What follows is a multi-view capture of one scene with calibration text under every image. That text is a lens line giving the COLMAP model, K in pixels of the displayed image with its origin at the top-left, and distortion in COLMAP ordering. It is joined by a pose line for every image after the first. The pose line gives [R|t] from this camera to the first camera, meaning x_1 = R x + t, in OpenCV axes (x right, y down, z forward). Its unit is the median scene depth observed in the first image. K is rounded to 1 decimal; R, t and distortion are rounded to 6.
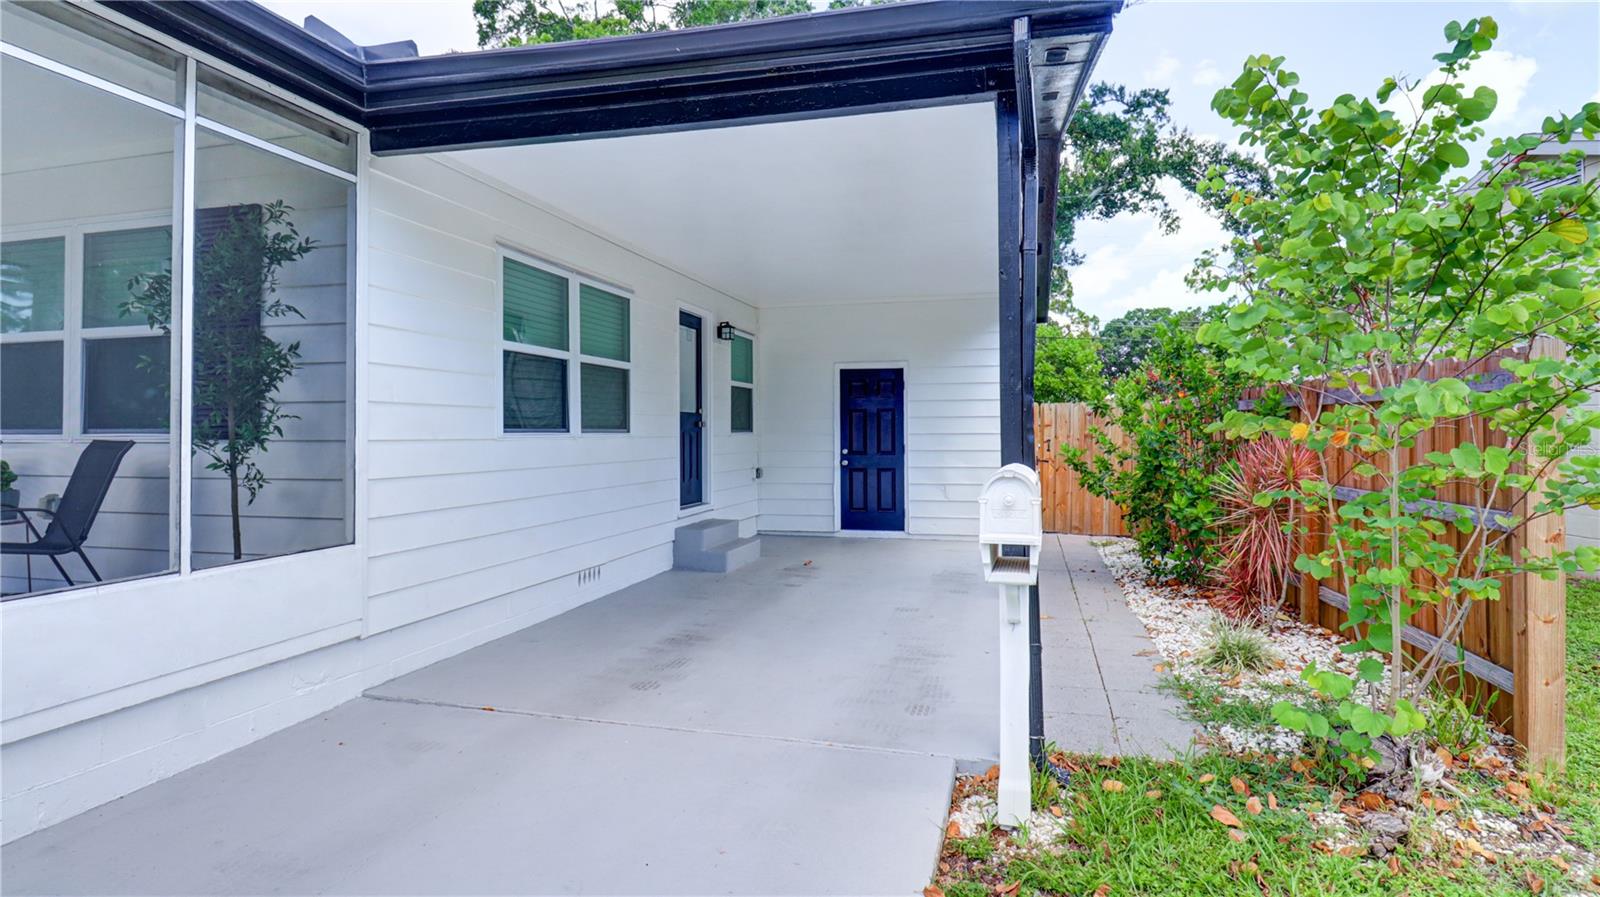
lens RADIAL K [[799.8, 0, 832.7], [0, 799.8, 428.9], [0, 0, 1]] dist [0.012292, -0.018838]
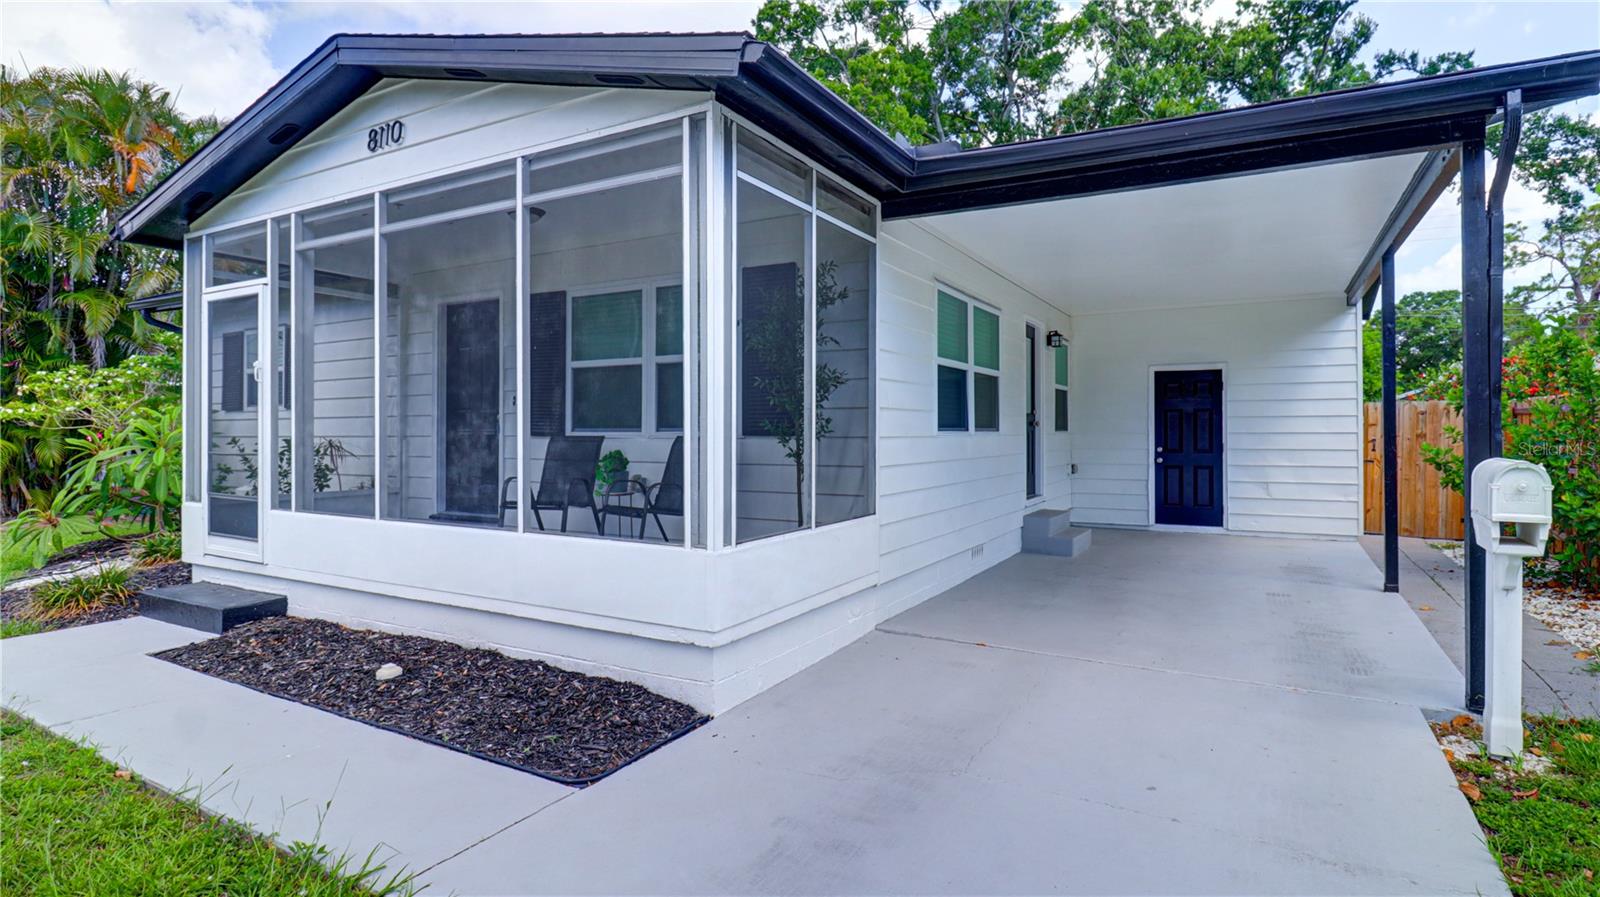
lens RADIAL K [[795.4, 0, 830.9], [0, 795.4, 428.8], [0, 0, 1]] dist [0.005440, -0.015155]
pose [[0.966114, 0.001280, -0.258113, -0.173885], [-0.000834, 0.999998, 0.001837, -0.000732], [0.258114, -0.001560, 0.966113, -0.160369]]
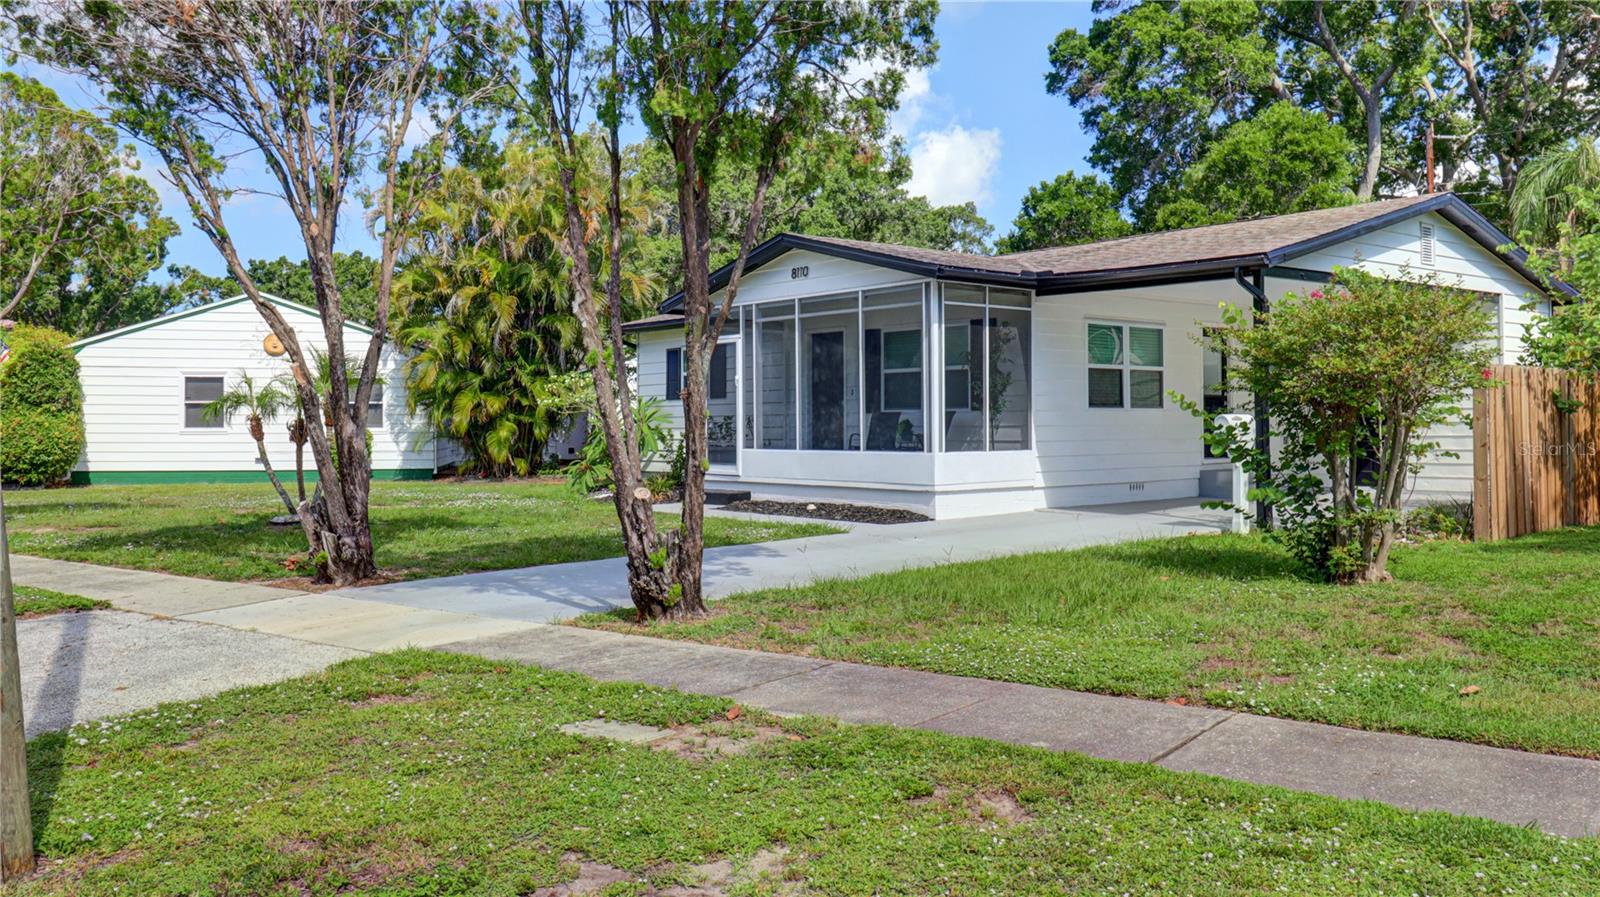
lens RADIAL K [[1288.4, 0, 798.6], [0, 1288.4, 410.3], [0, 0, 1]] dist [0.007569, -0.001900]
pose [[0.794796, -0.008294, -0.606820, 0.713315], [0.005244, 0.999963, -0.006800, 0.021047], [0.606854, 0.002222, 0.794810, -1.480935]]
